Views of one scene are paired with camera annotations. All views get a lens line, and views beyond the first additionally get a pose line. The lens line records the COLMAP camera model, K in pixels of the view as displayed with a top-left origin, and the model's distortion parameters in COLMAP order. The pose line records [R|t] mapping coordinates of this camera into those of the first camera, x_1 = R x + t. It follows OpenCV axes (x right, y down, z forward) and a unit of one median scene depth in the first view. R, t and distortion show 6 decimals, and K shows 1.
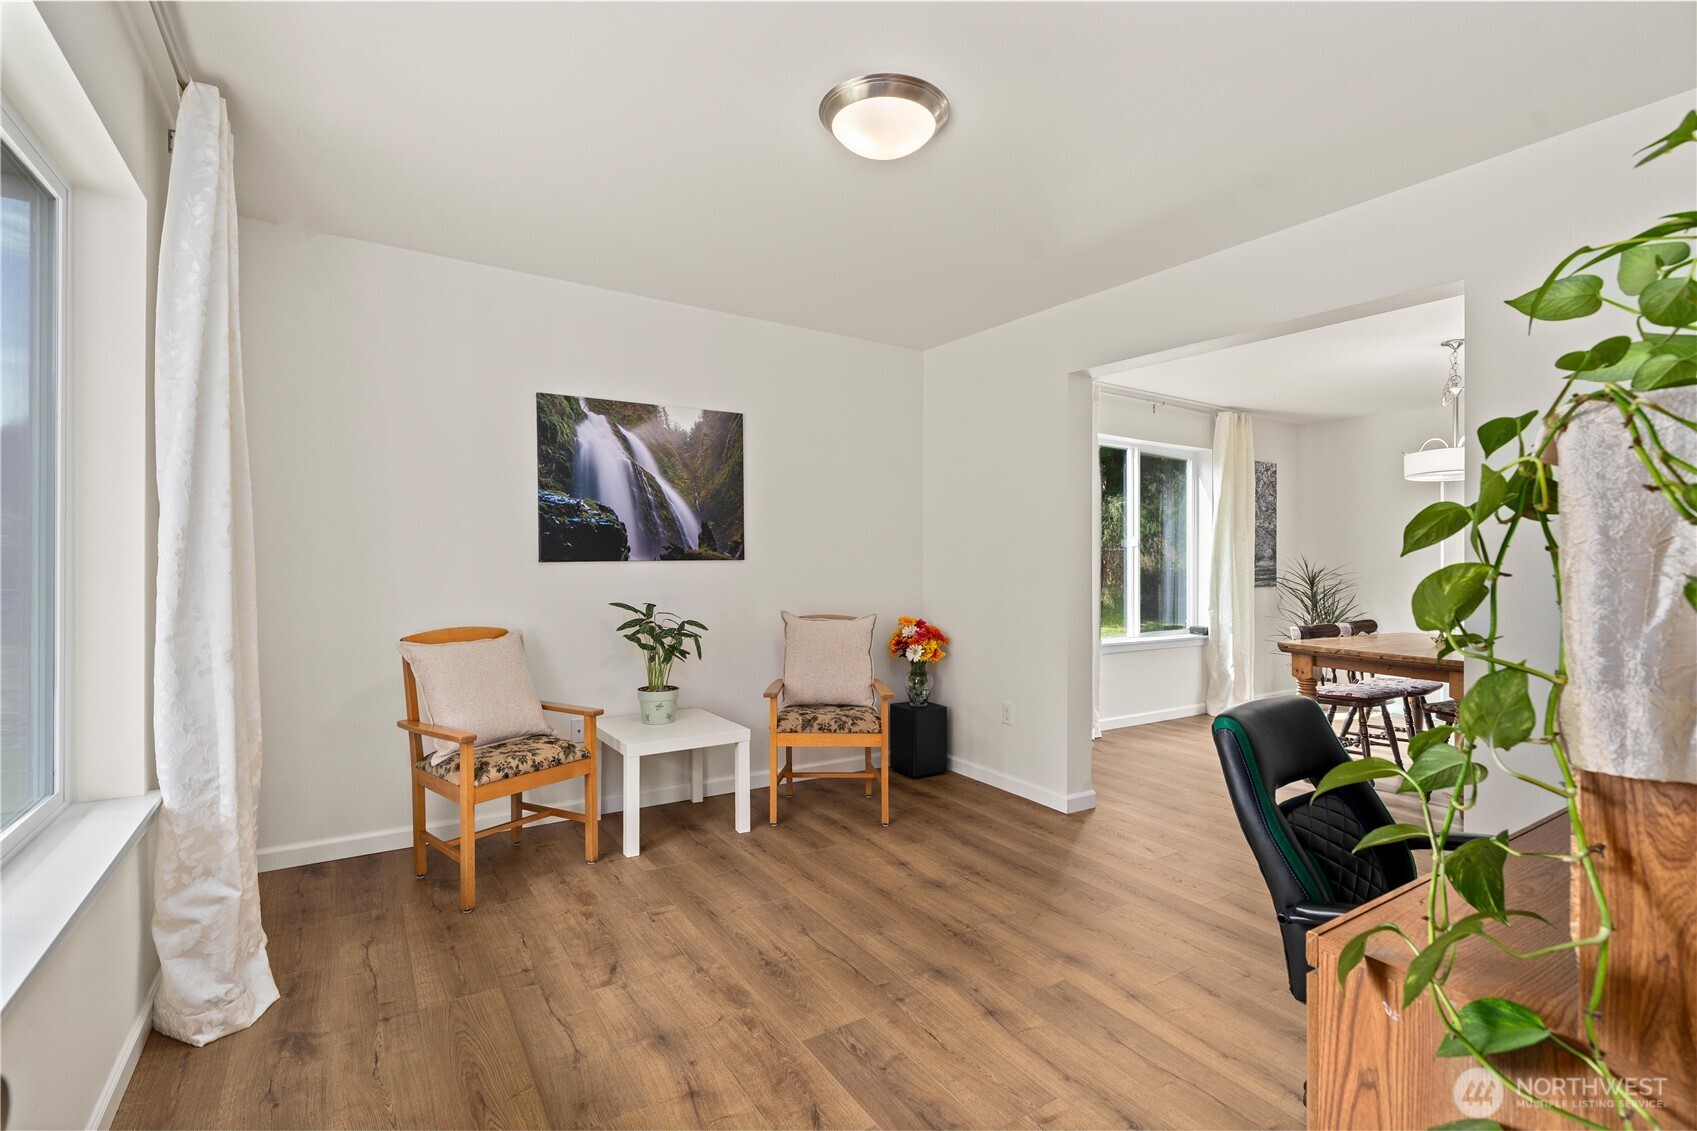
lens RADIAL K [[747.8, 0, 836.1], [0, 747.8, 560.7], [0, 0, 1]] dist [0.003694, 0.000270]
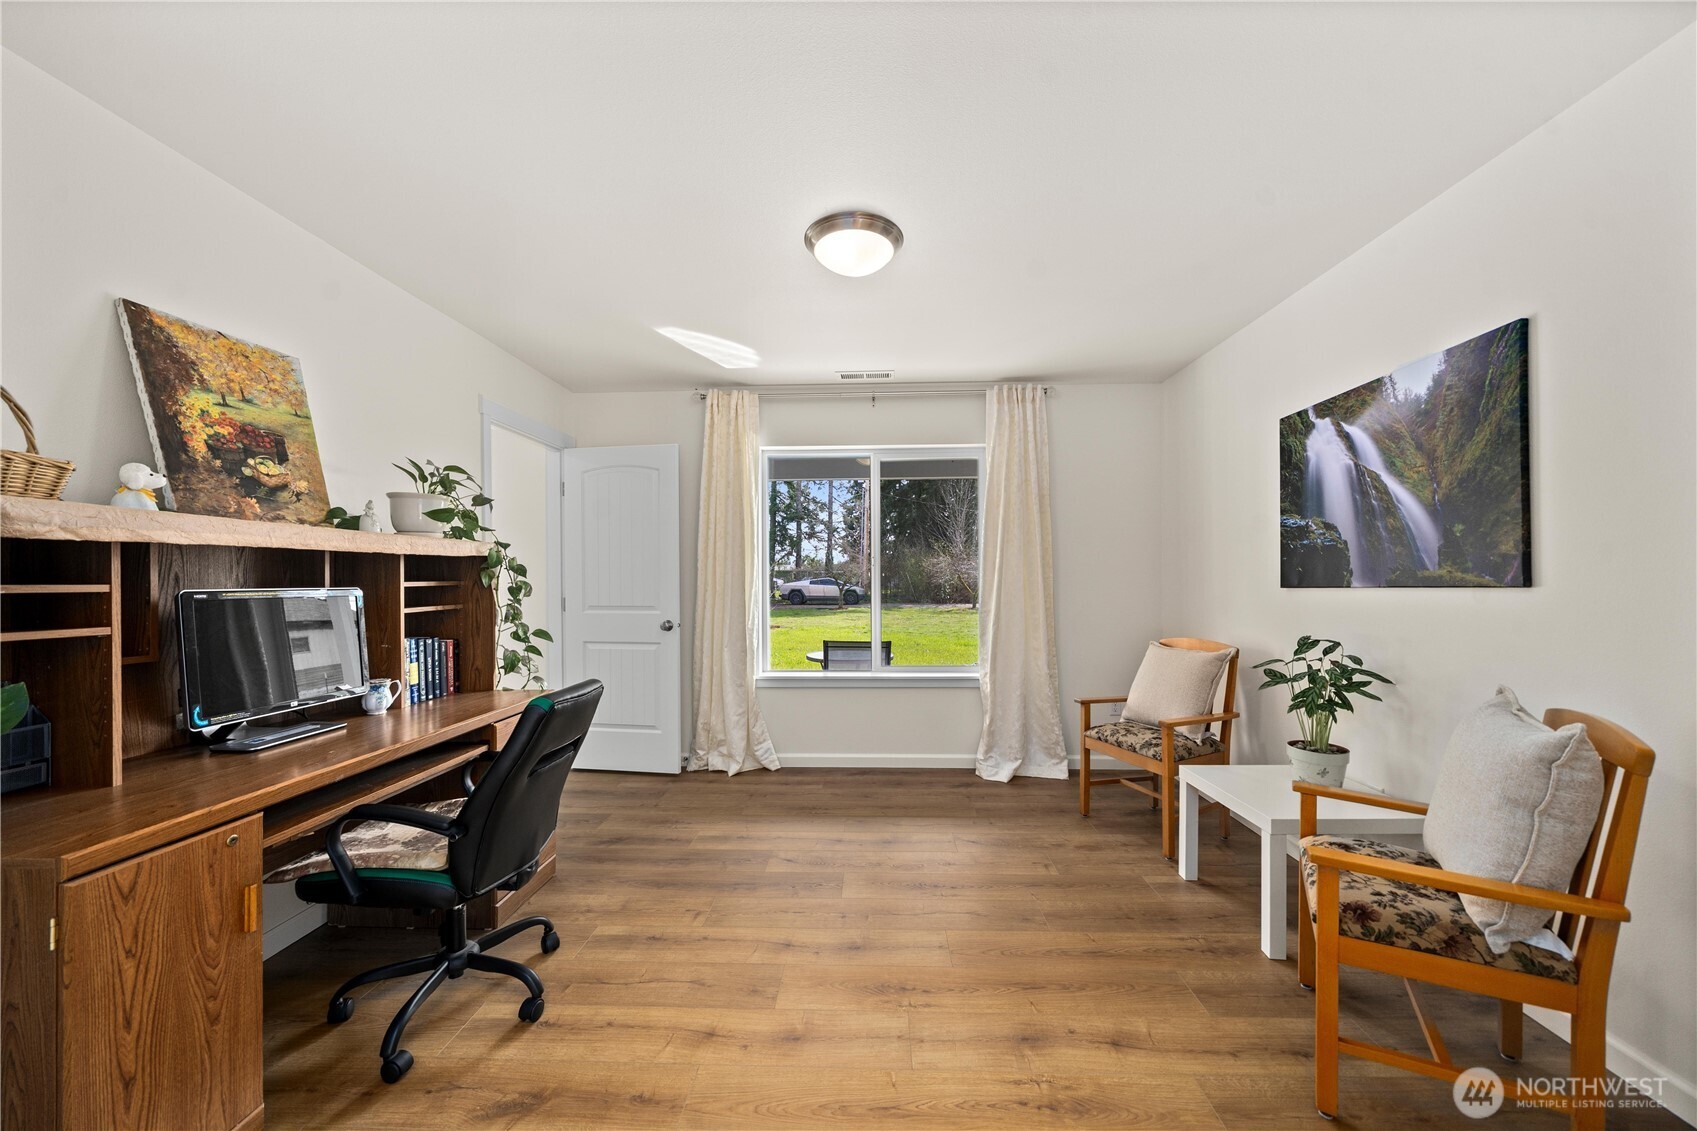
lens RADIAL K [[597.0, 0, 842.1], [0, 597.0, 581.9], [0, 0, 1]] dist [-0.002053, 0.000139]
pose [[-0.572350, -0.007287, -0.819977, 0.556148], [-0.011615, 0.999932, -0.000779, 0.000939], [0.819927, 0.009078, -0.572396, 0.920343]]
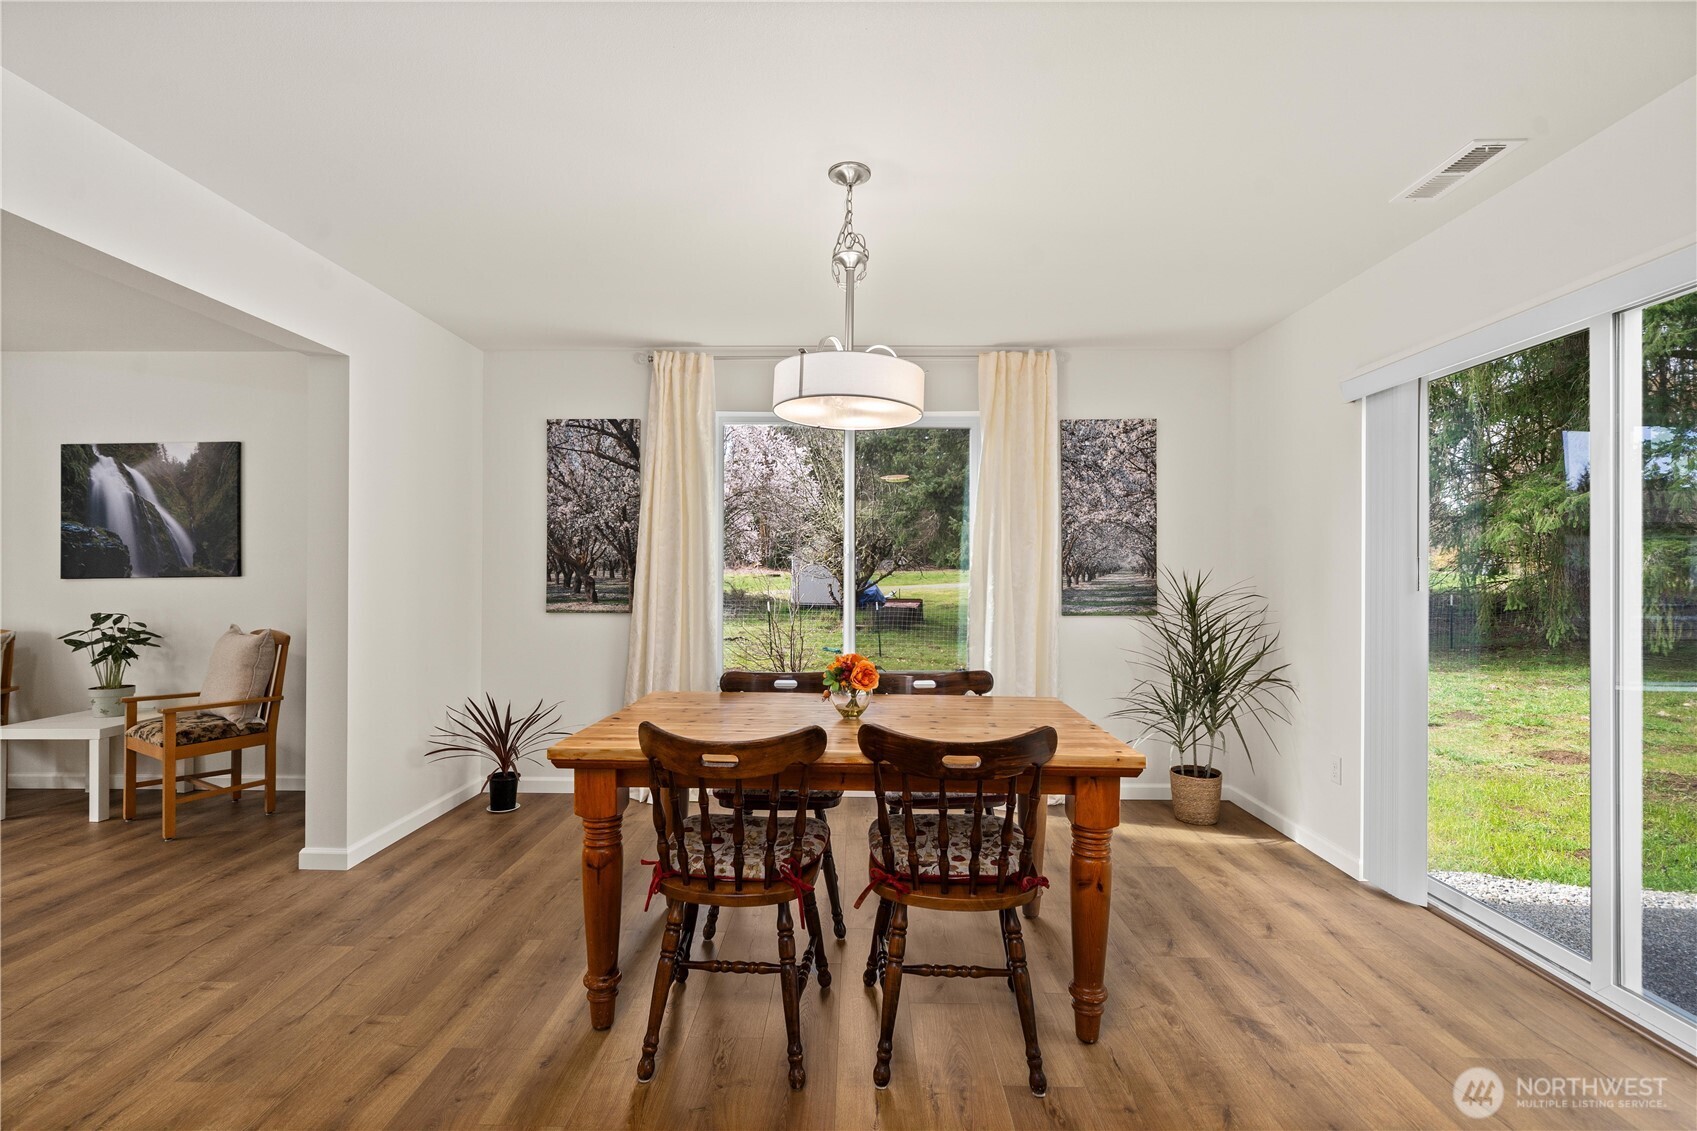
lens RADIAL K [[747.8, 0, 845.5], [0, 747.8, 564.8], [0, 0, 1]] dist [0.003694, 0.000270]
pose [[0.839842, -0.017012, -0.542564, 1.308754], [0.003756, 0.999667, -0.025531, 0.014096], [0.542818, 0.019404, 0.839626, 0.620142]]
